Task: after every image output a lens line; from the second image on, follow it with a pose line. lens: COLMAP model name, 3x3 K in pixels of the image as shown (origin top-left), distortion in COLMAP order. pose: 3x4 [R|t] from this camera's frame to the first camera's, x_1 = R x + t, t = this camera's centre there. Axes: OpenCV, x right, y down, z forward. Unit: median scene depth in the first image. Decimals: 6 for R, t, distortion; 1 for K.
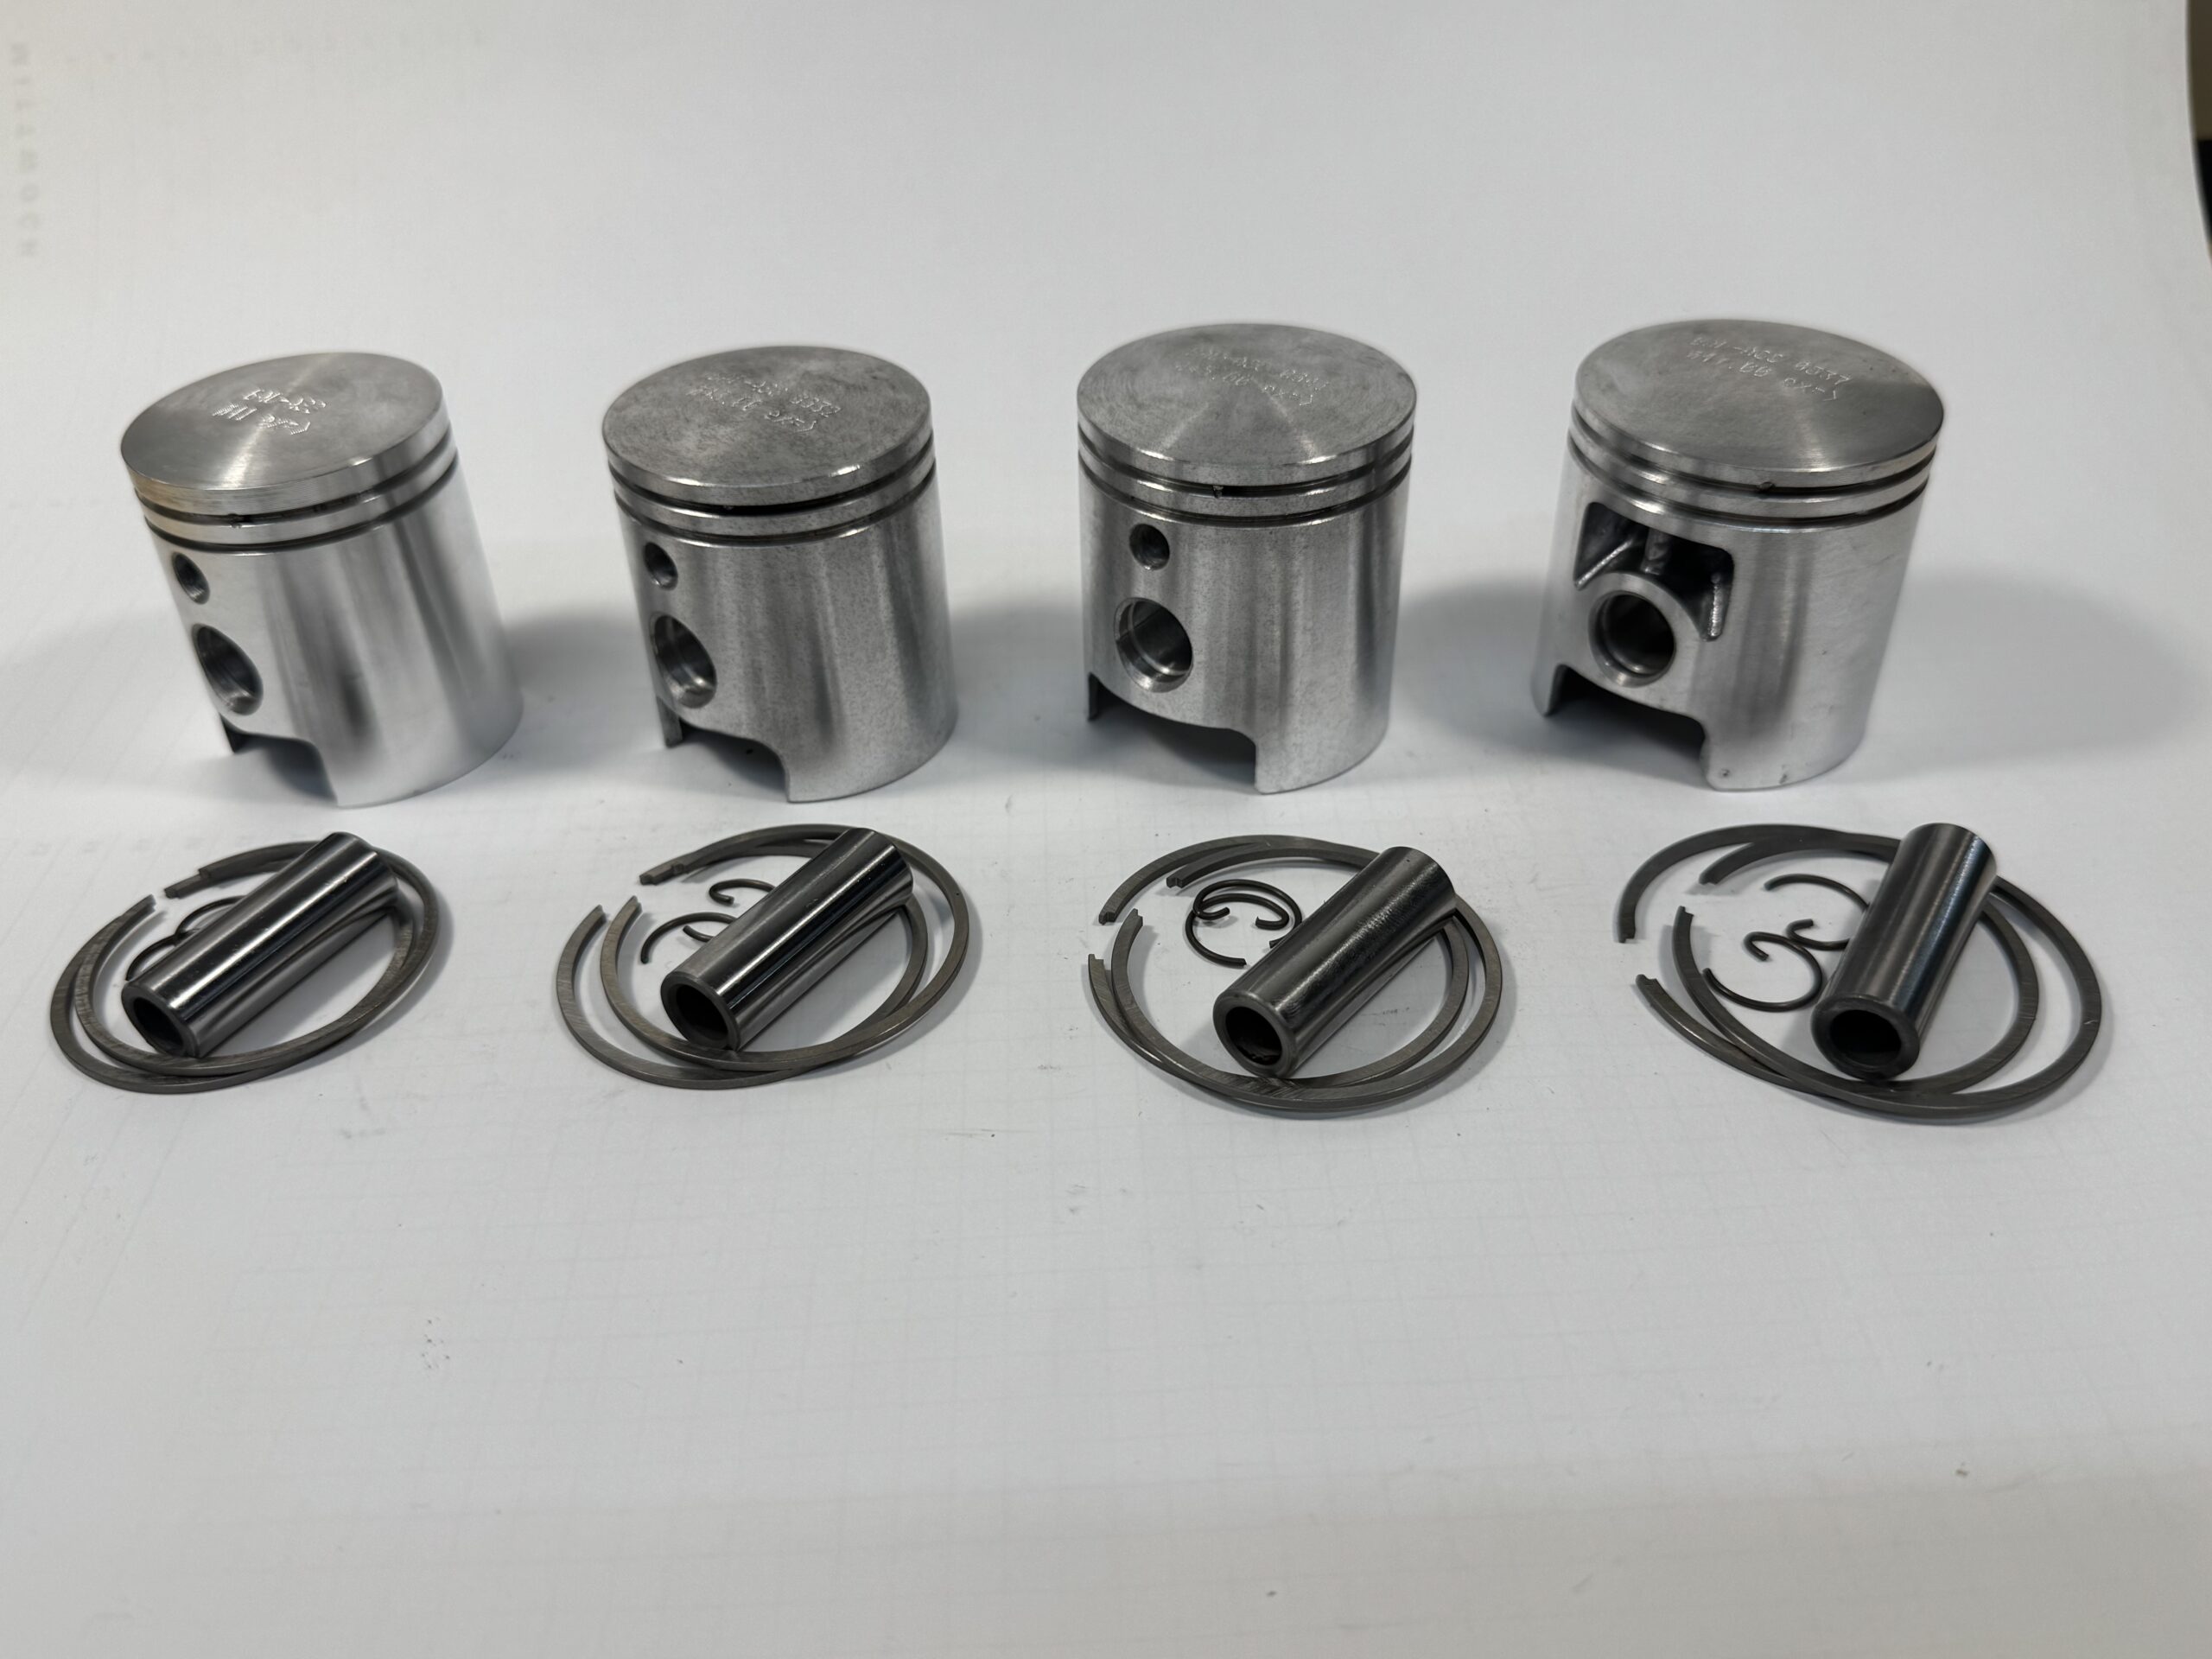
lens RADIAL K [[1762.3, 0, 1127.1], [0, 1762.3, 813.1], [0, 0, 1]] dist [0.027000, -0.089787]
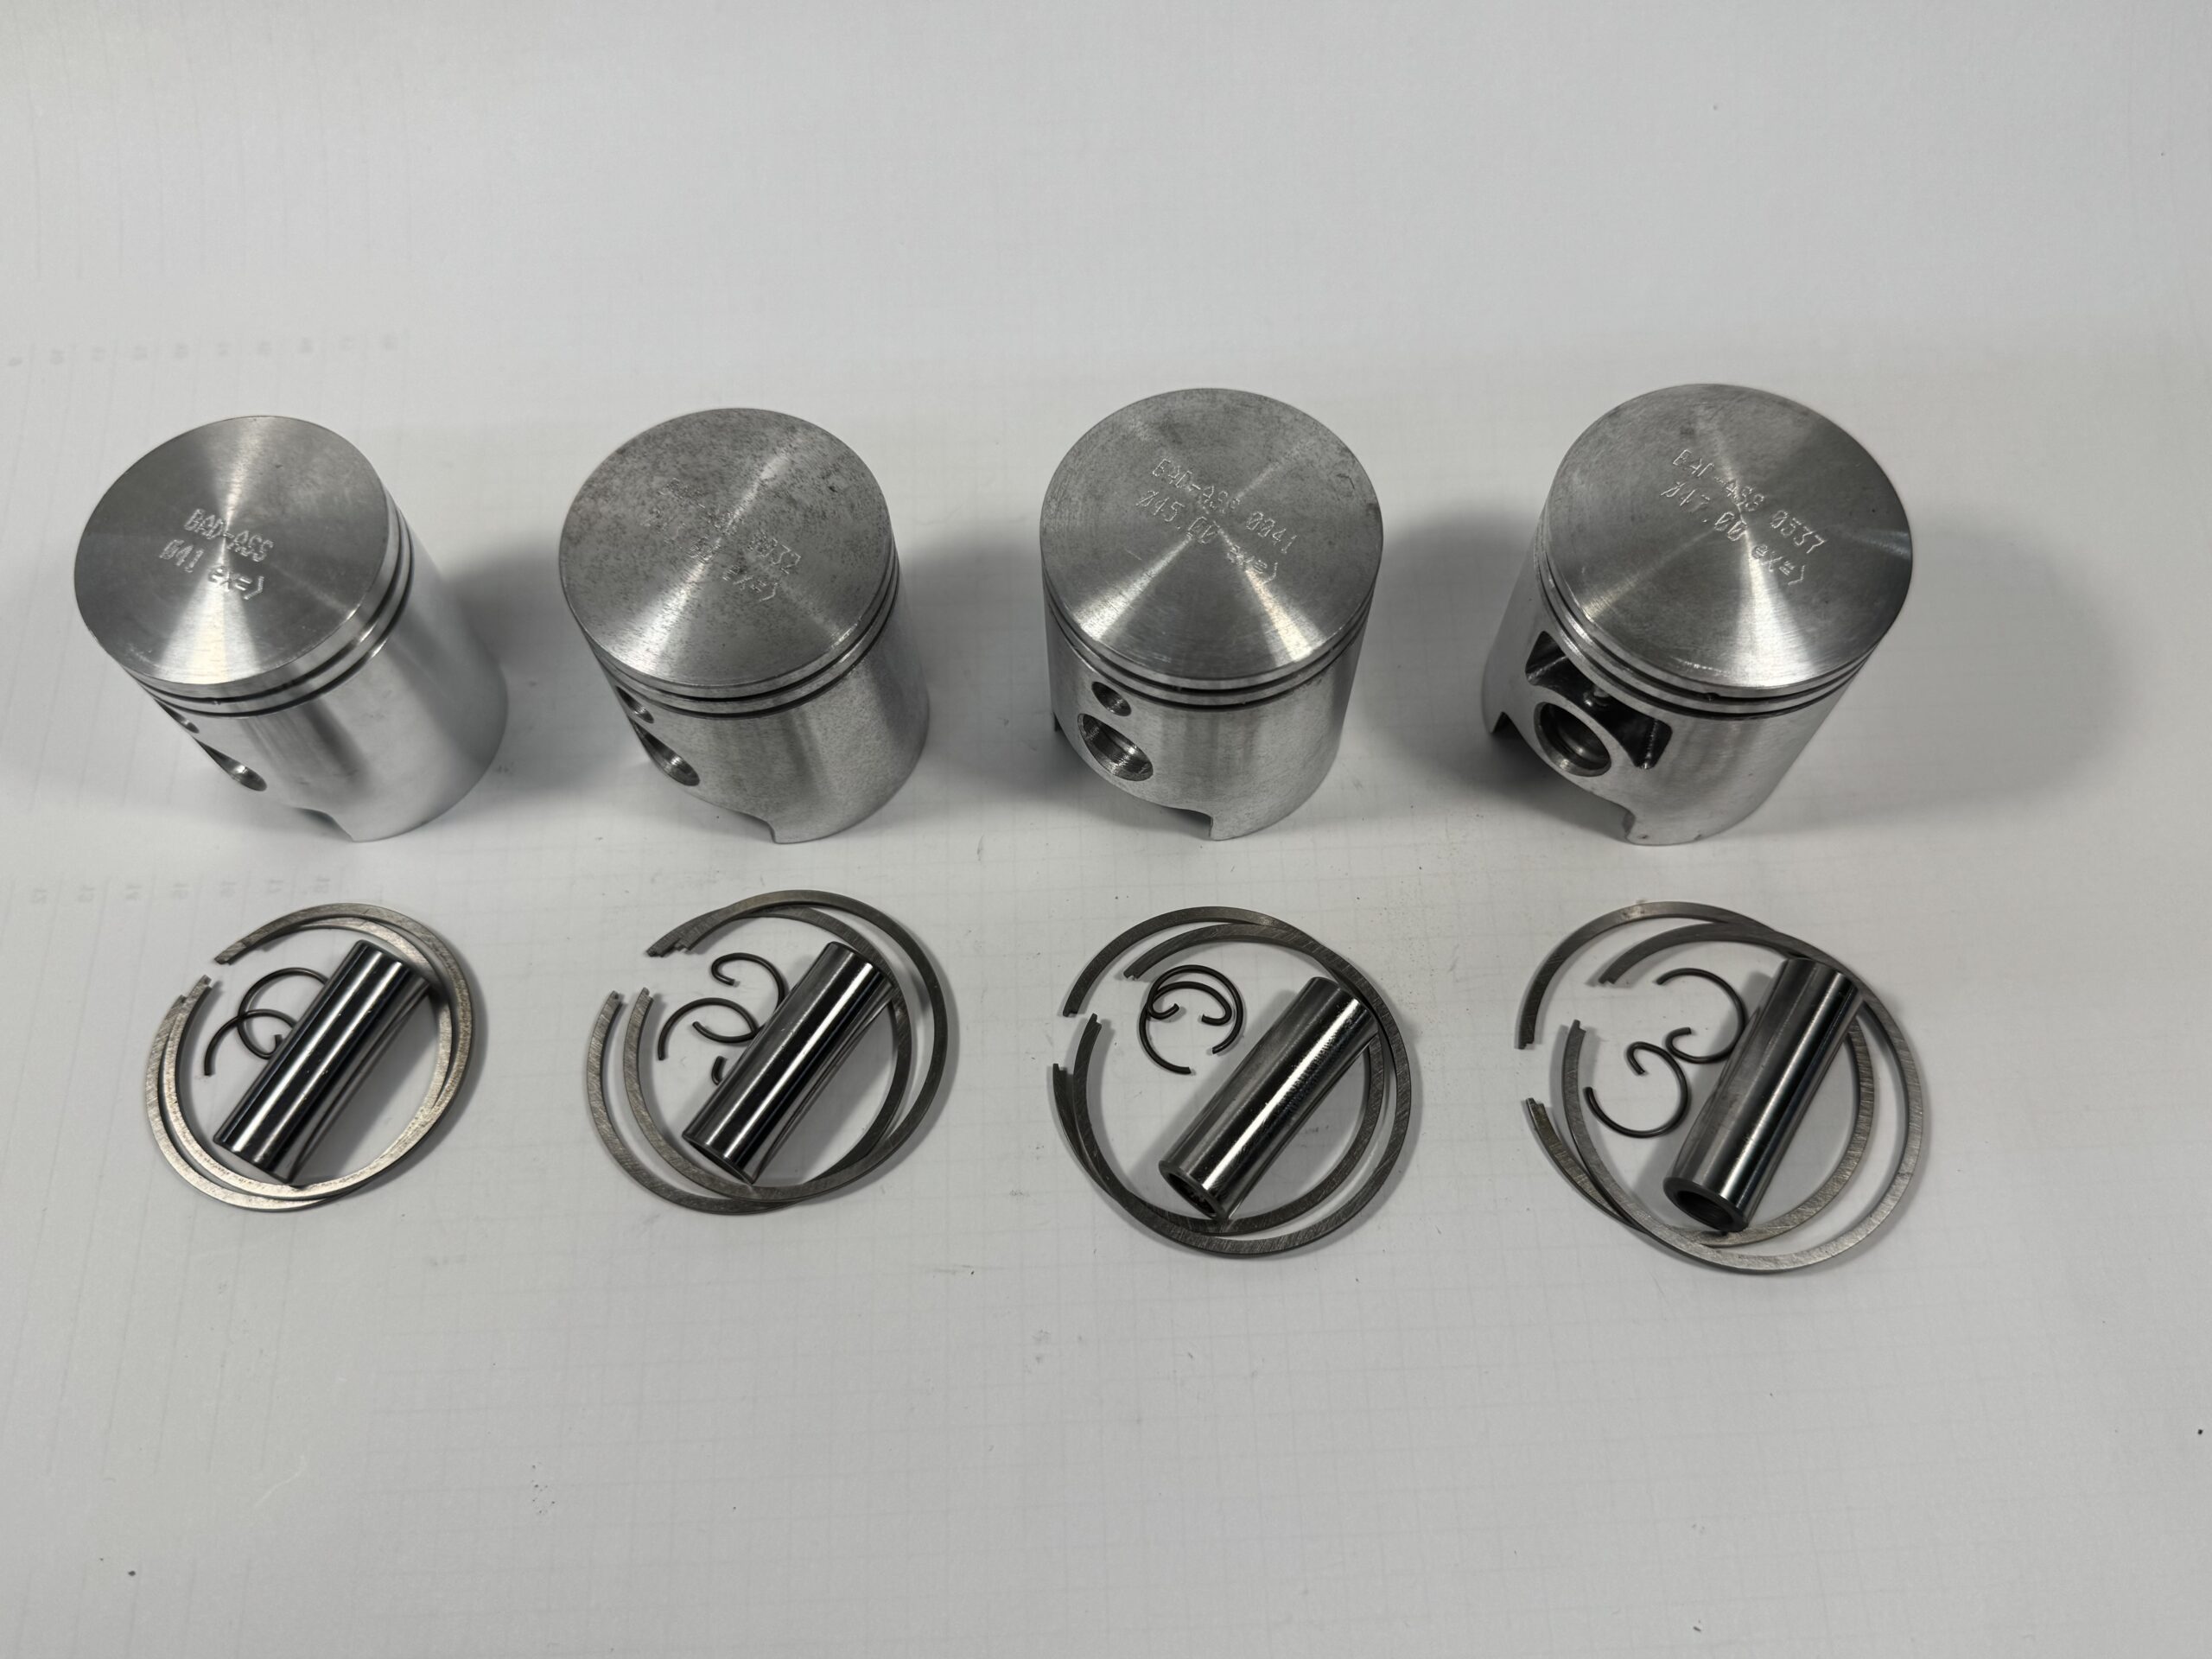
lens RADIAL K [[1762.3, 0, 1143.5], [0, 1762.3, 827.0], [0, 0, 1]] dist [0.027000, -0.089787]
pose [[0.999791, 0.008387, 0.018671, 0.013793], [-0.015665, 0.900624, 0.434316, -0.542393], [-0.013173, -0.434518, 0.900567, 0.037676]]
